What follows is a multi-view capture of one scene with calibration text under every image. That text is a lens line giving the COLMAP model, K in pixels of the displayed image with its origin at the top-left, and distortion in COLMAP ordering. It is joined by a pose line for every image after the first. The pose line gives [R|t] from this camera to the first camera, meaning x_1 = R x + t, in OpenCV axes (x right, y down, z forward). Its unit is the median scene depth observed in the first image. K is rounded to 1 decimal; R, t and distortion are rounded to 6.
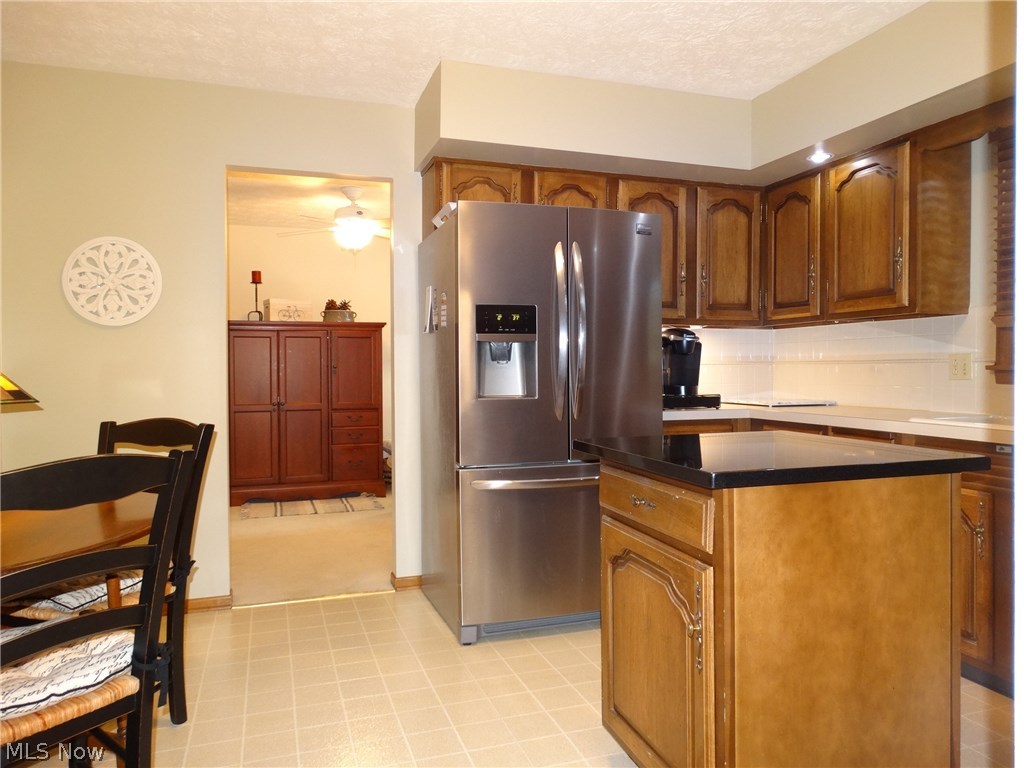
lens RADIAL K [[729.3, 0, 512.4], [0, 729.3, 380.7], [0, 0, 1]] dist [0.000249, -0.001592]
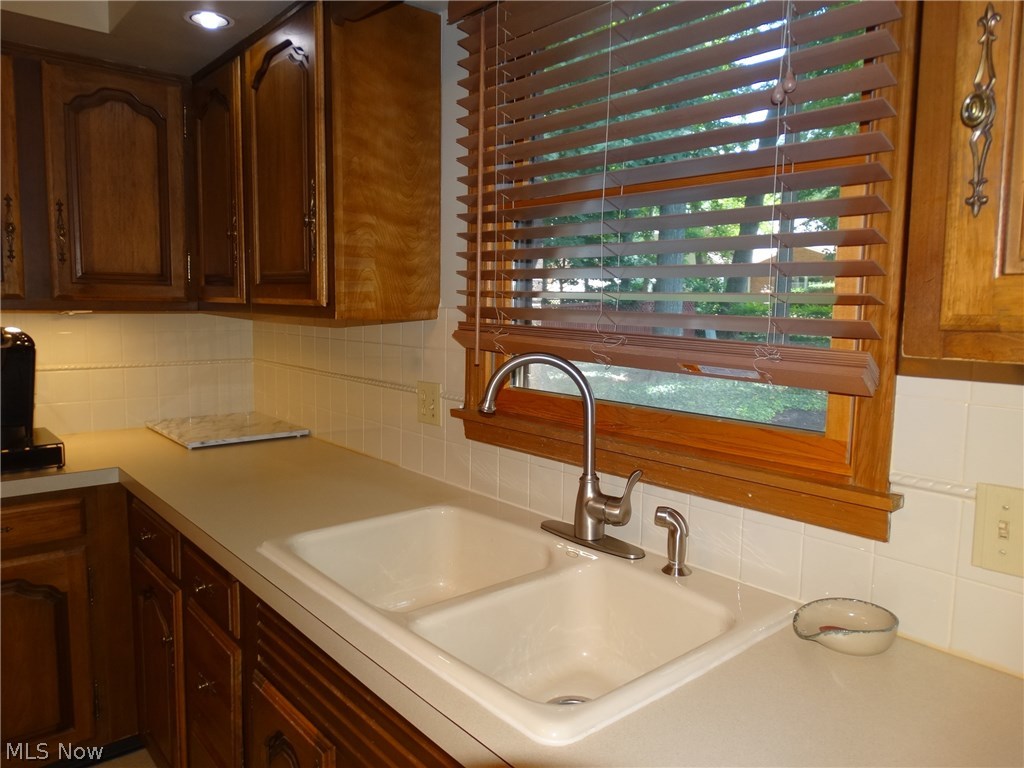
lens RADIAL K [[729.3, 0, 513.6], [0, 729.3, 381.5], [0, 0, 1]] dist [0.000249, -0.001592]
pose [[0.926205, -0.015899, 0.376686, 0.452522], [-0.016942, 0.996346, 0.083709, -0.090888], [-0.376640, -0.083914, 0.922551, 0.410769]]
